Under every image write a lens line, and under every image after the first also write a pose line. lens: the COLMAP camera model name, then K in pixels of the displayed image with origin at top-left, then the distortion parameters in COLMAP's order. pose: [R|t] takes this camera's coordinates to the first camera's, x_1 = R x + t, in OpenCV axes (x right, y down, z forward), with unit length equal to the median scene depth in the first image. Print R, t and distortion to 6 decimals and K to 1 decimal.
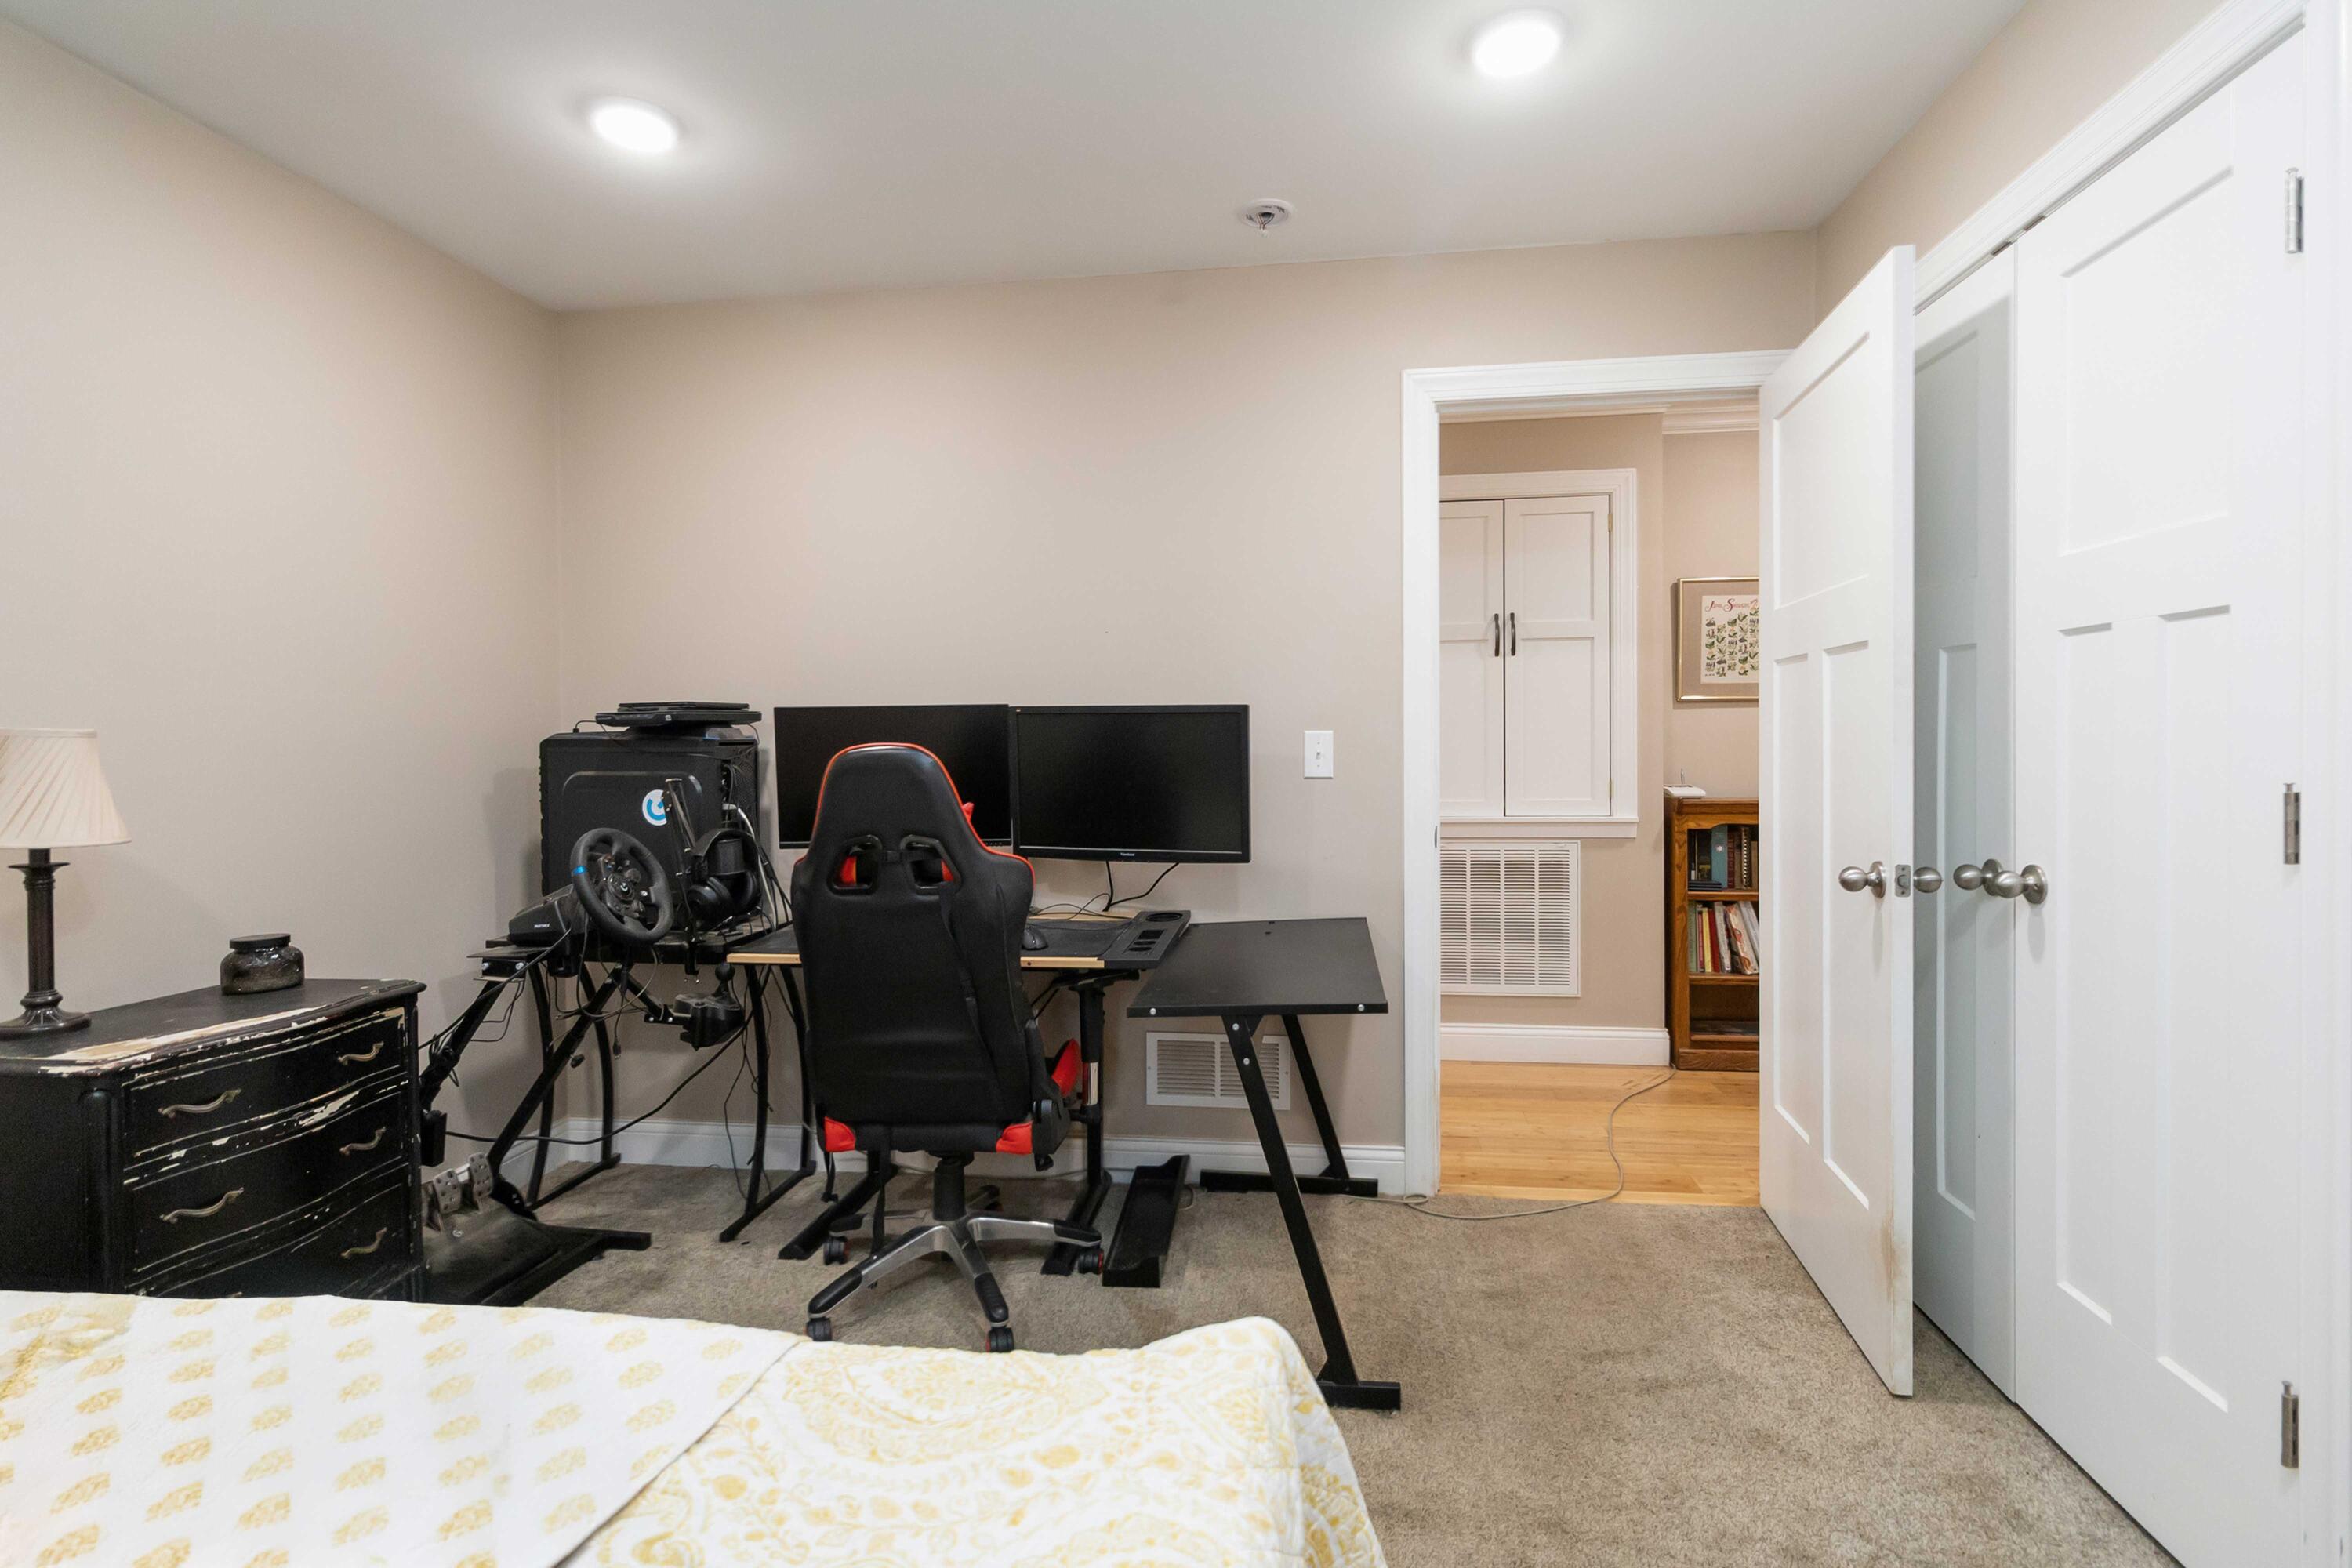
lens RADIAL K [[1147.3, 0, 1176.8], [0, 1147.3, 760.7], [0, 0, 1]] dist [-0.001882, 0.001395]
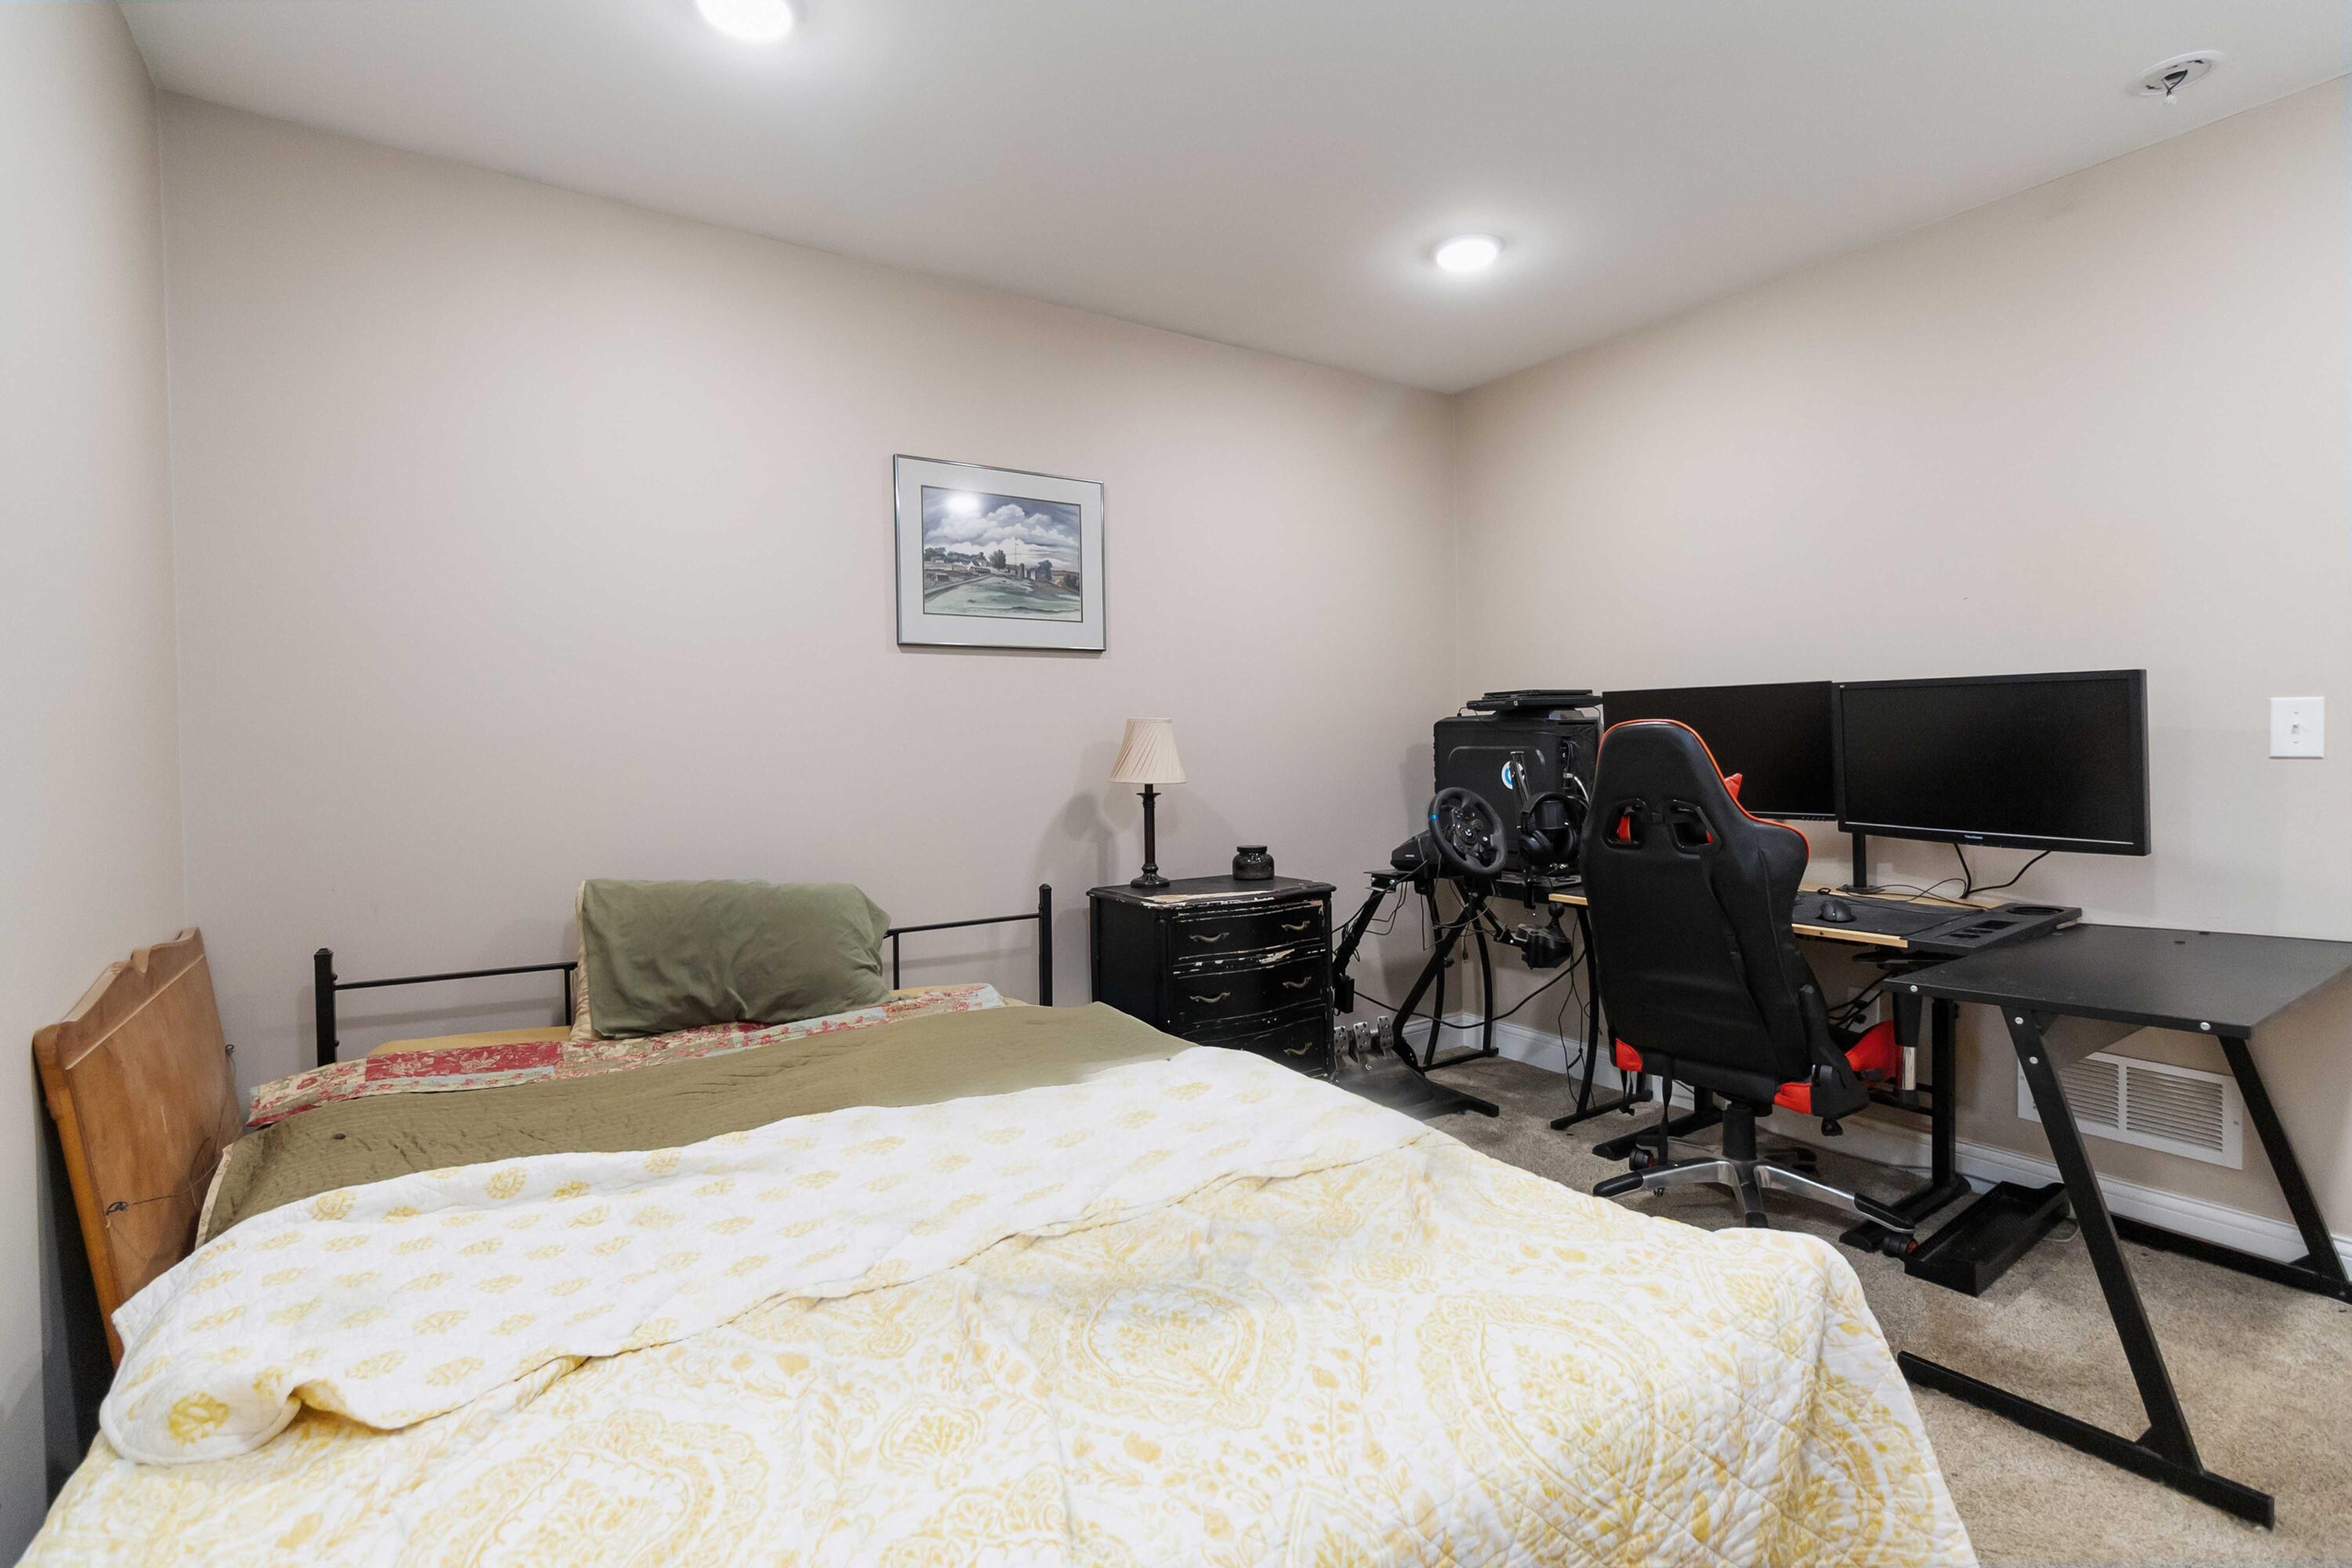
lens RADIAL K [[1080.9, 0, 1210.1], [0, 1080.9, 764.8], [0, 0, 1]] dist [-0.001002, 0.002077]
pose [[0.681217, 0.014197, -0.731944, 0.204446], [-0.001206, 0.999832, 0.018270, 0.009246], [0.732081, -0.011563, 0.681120, -0.055981]]
